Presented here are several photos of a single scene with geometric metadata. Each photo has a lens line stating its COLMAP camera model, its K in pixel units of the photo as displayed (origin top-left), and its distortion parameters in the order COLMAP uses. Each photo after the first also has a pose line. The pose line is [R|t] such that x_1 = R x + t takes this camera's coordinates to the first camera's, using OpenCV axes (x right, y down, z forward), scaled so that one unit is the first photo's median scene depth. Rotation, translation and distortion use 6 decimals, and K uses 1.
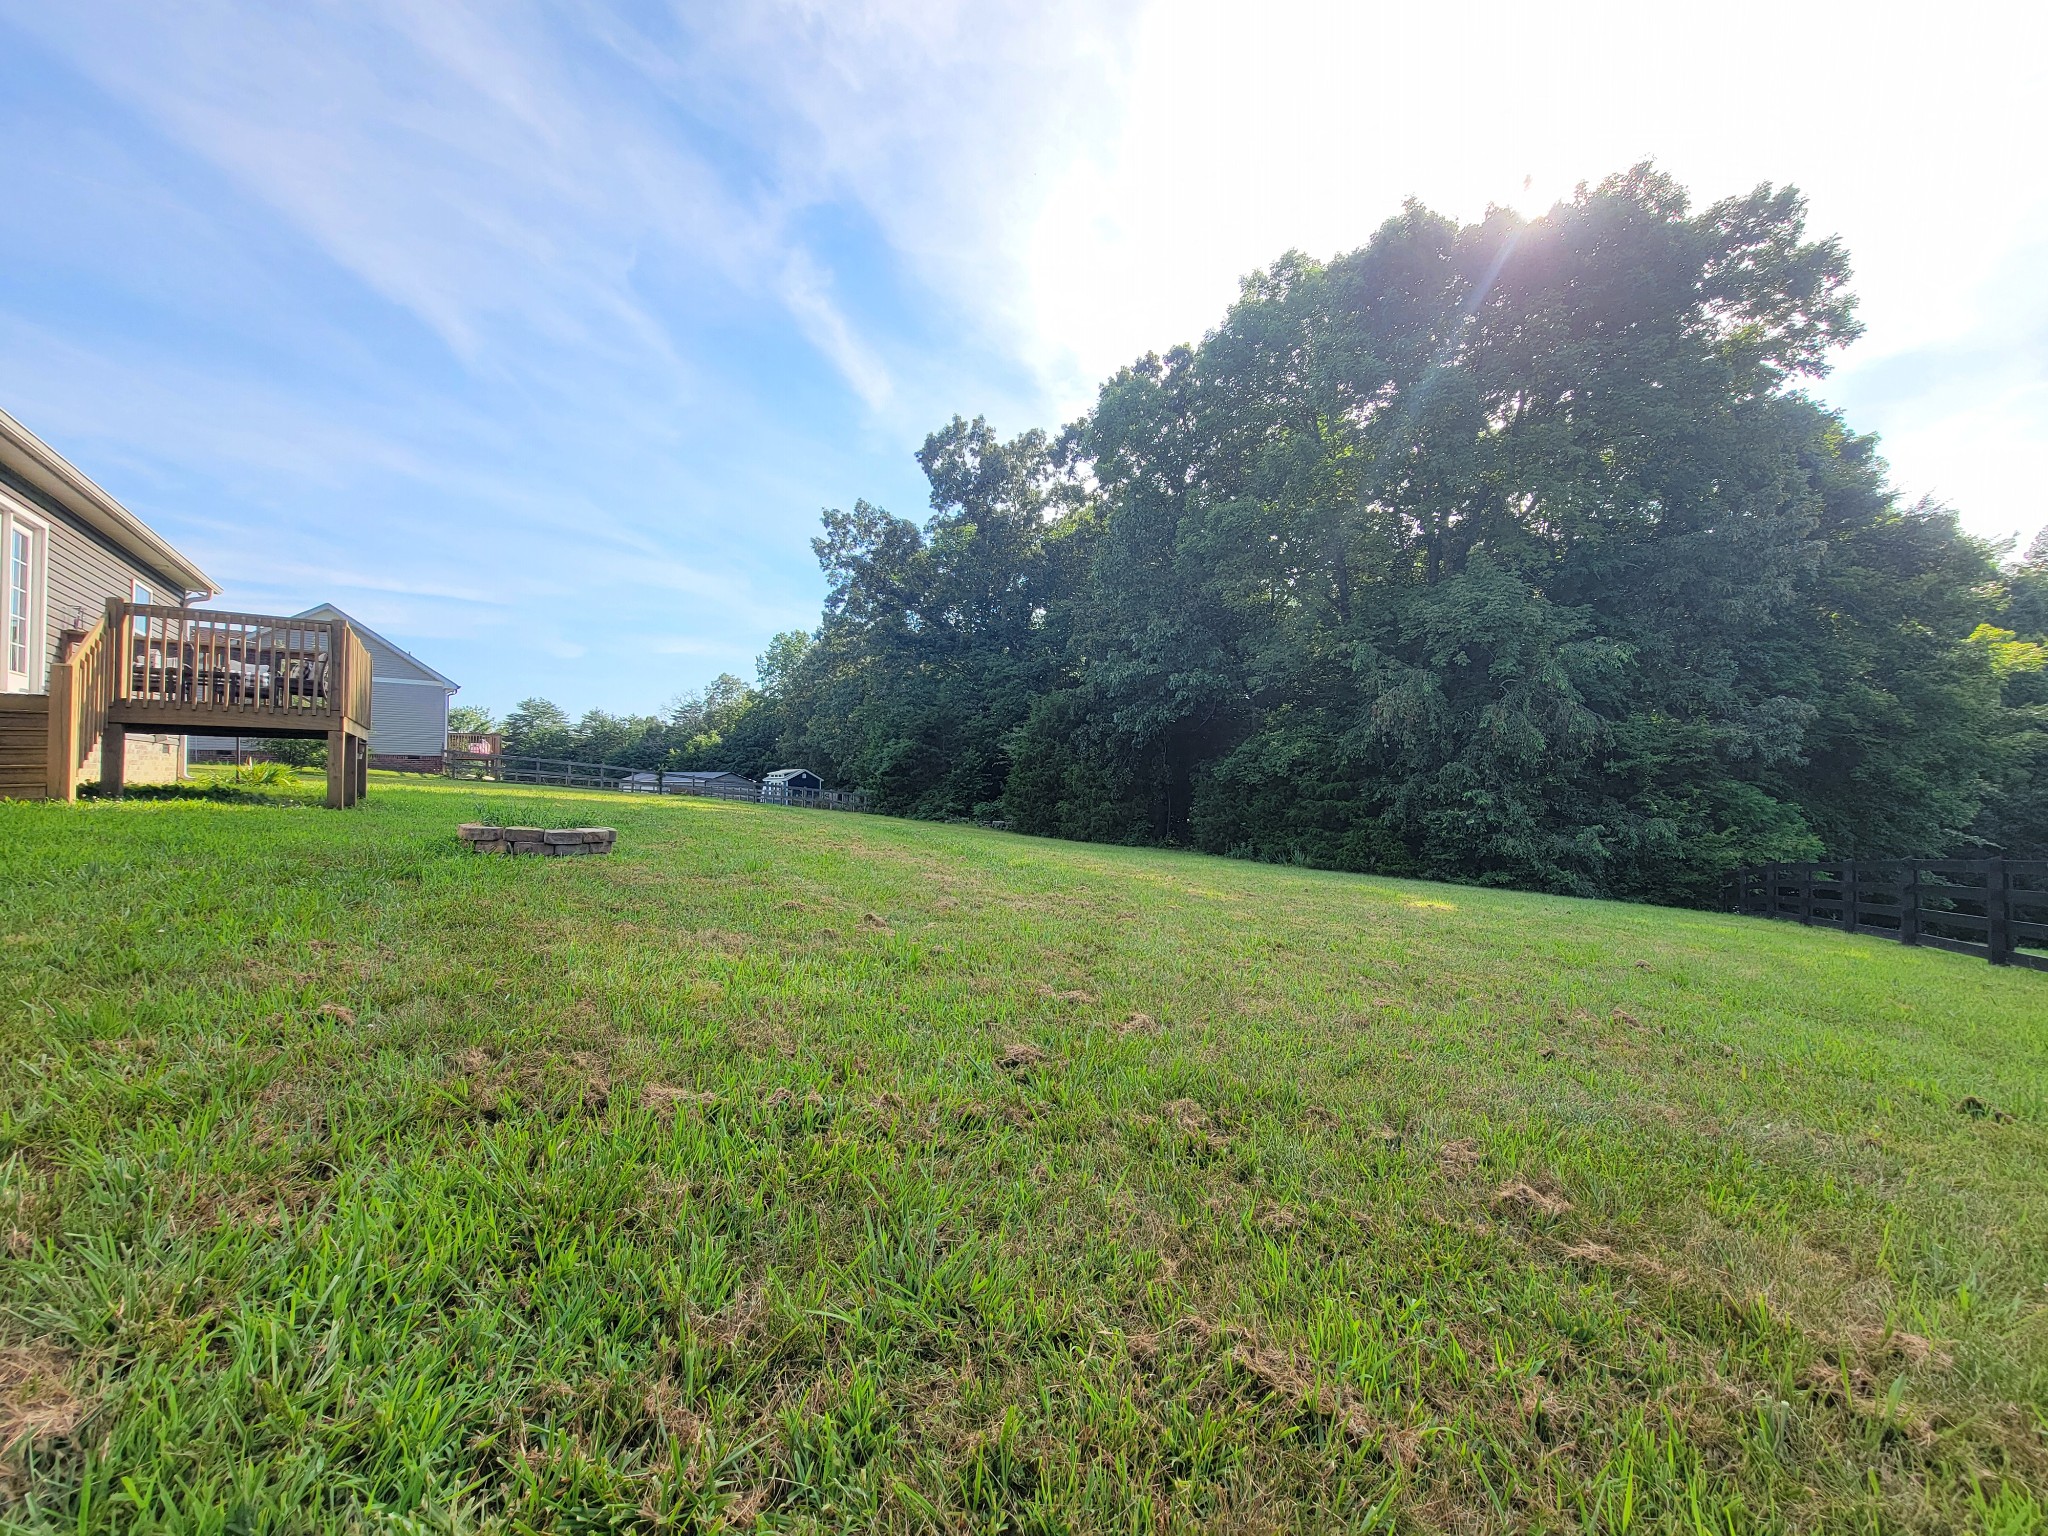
lens RADIAL K [[841.0, 0, 1024.0], [0, 841.0, 768.0], [0, 0, 1]] dist [0.000514, 0.000234]
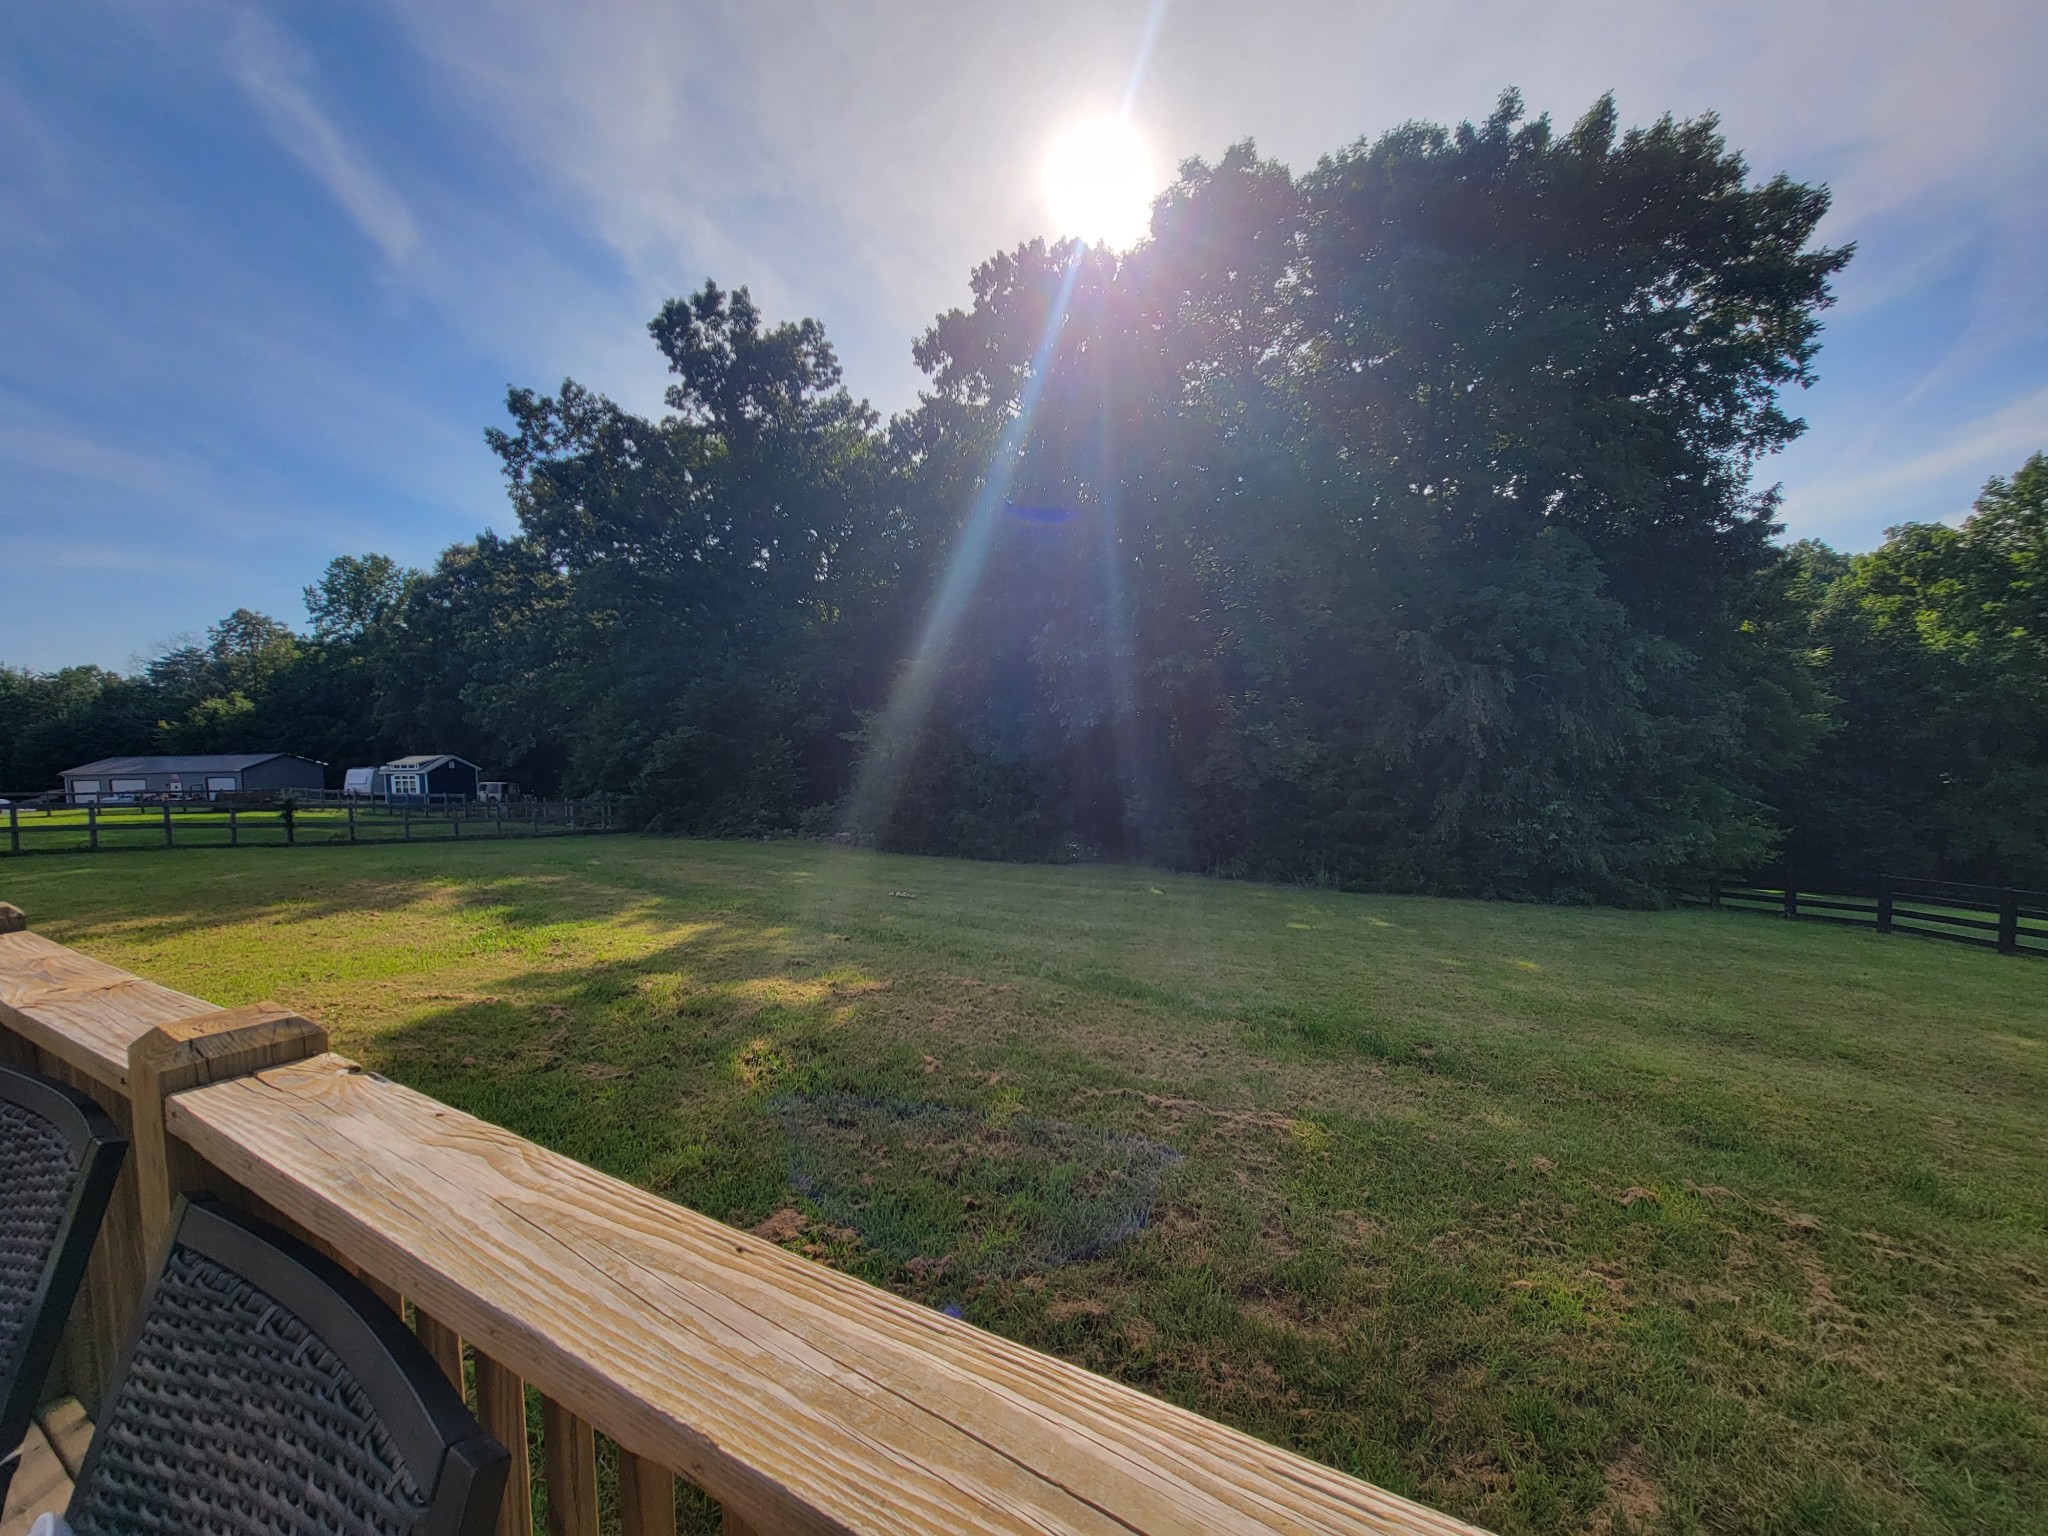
lens RADIAL K [[841.0, 0, 1024.0], [0, 841.0, 768.0], [0, 0, 1]] dist [0.000514, 0.000234]
pose [[0.906749, -0.052155, 0.418432, -0.158870], [0.023631, 0.997047, 0.073068, -0.039110], [-0.421008, -0.056366, 0.905304, 0.186765]]
